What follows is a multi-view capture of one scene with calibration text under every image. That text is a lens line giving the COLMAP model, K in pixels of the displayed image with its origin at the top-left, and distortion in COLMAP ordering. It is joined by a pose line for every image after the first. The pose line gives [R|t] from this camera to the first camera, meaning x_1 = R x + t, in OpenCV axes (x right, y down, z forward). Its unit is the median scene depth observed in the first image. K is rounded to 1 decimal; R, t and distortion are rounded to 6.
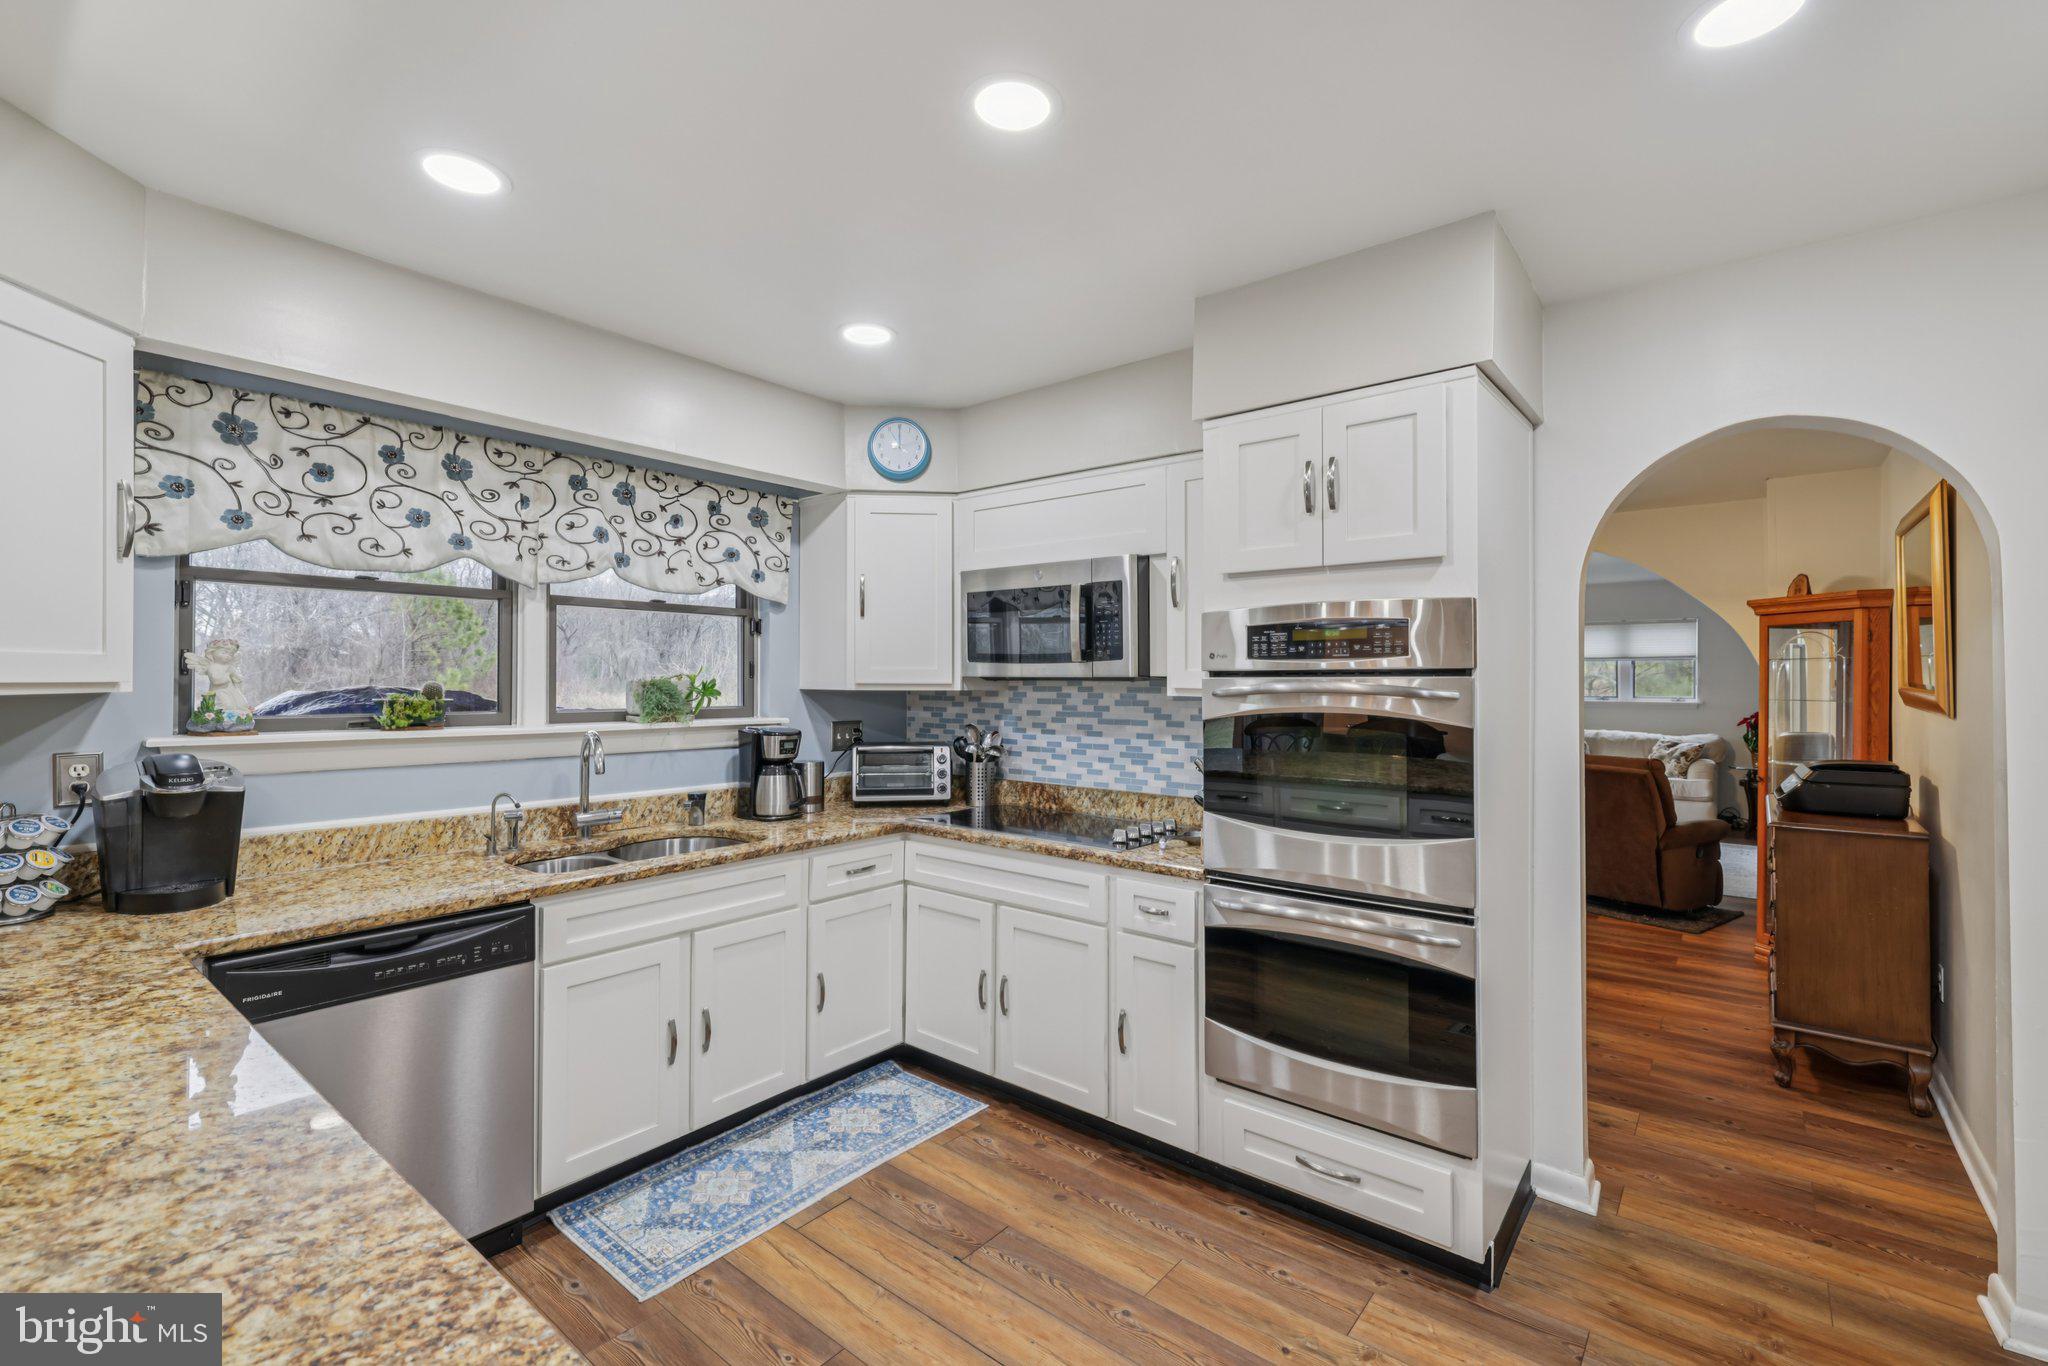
lens RADIAL K [[882.5, 0, 1017.6], [0, 882.5, 680.7], [0, 0, 1]] dist [0.000598, 0.000926]
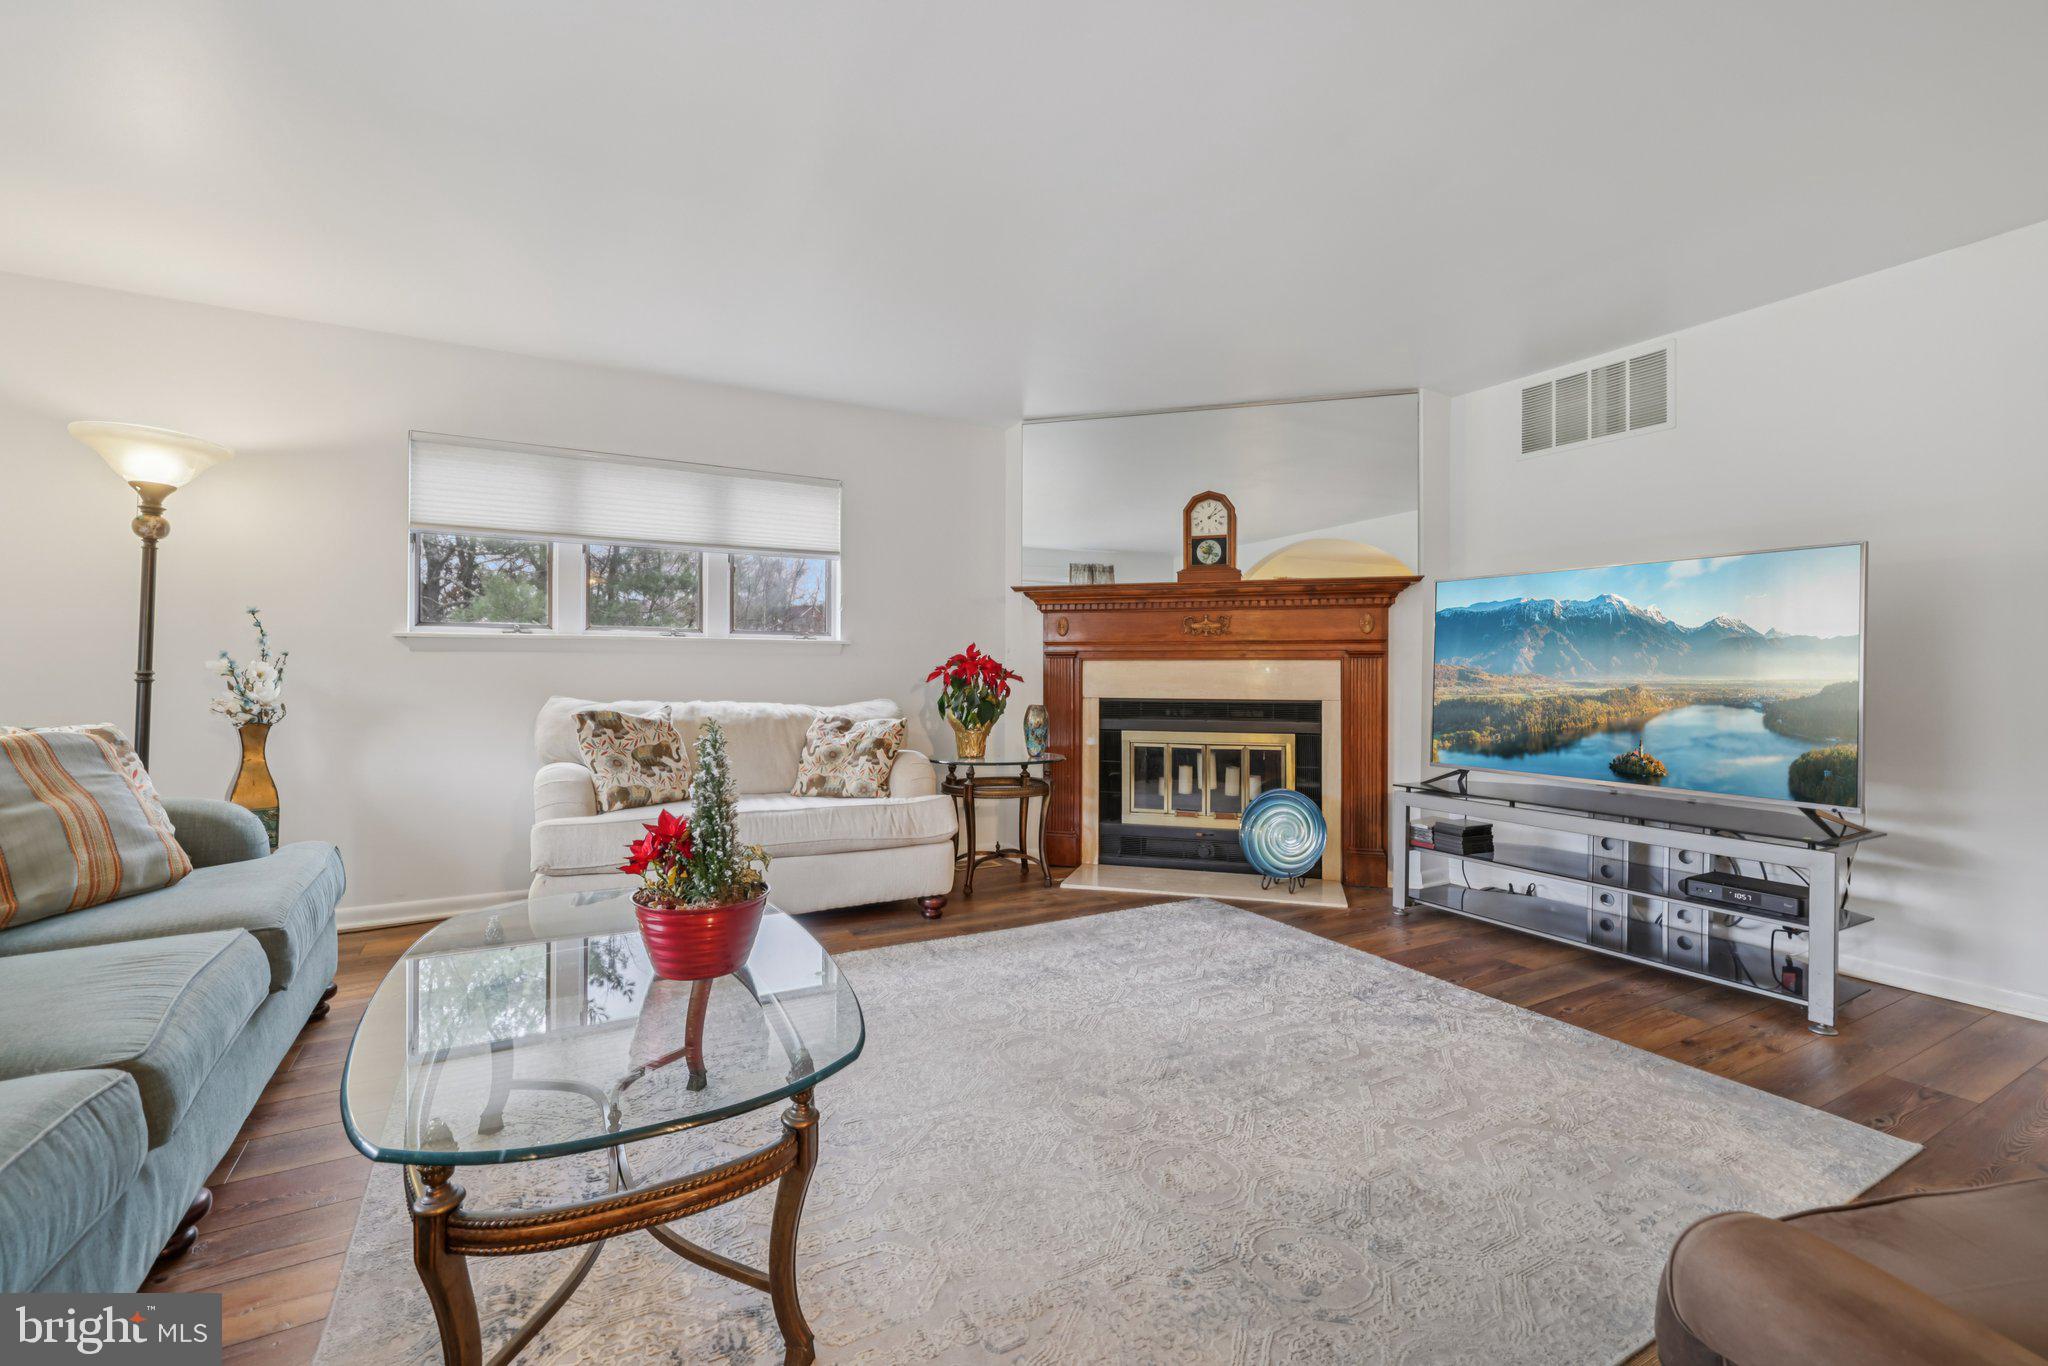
lens RADIAL K [[882.5, 0, 1017.6], [0, 882.5, 680.7], [0, 0, 1]] dist [0.000598, 0.000926]
pose [[0.363094, -0.020018, 0.931538, 0.958349], [0.006436, 0.999799, 0.018976, 0.114335], [-0.931730, -0.000895, 0.363150, 2.099859]]
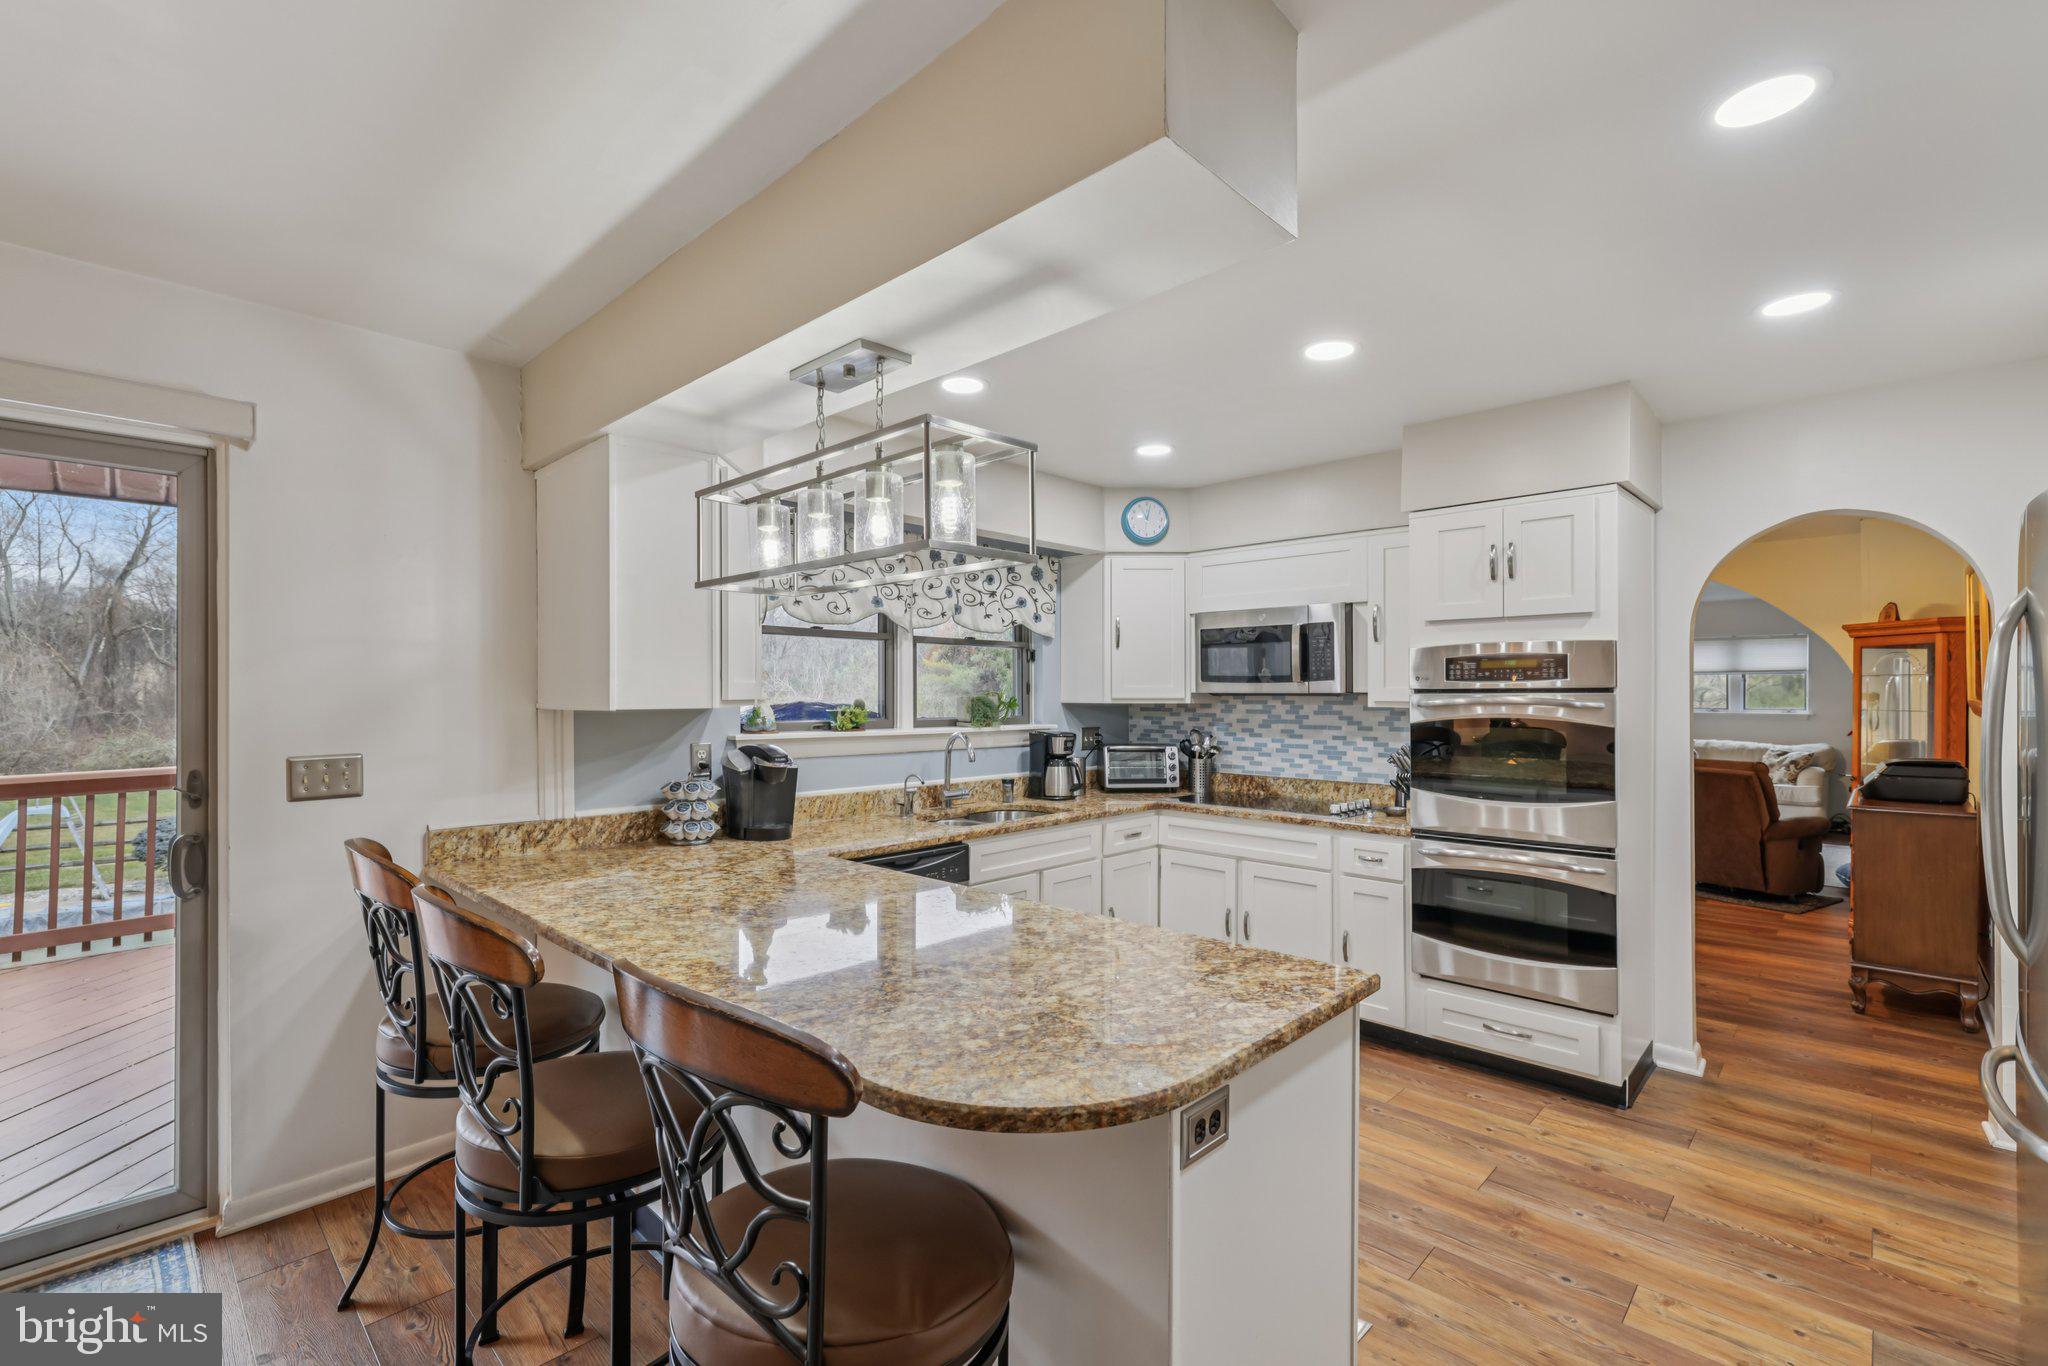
lens RADIAL K [[887.0, 0, 1021.3], [0, 887.0, 698.3], [0, 0, 1]] dist [0.001507, 0.000843]
pose [[0.996950, -0.002655, -0.078004, -0.236062], [0.003025, 0.999985, 0.004624, -0.003827], [0.077990, -0.004846, 0.996942, -0.369826]]
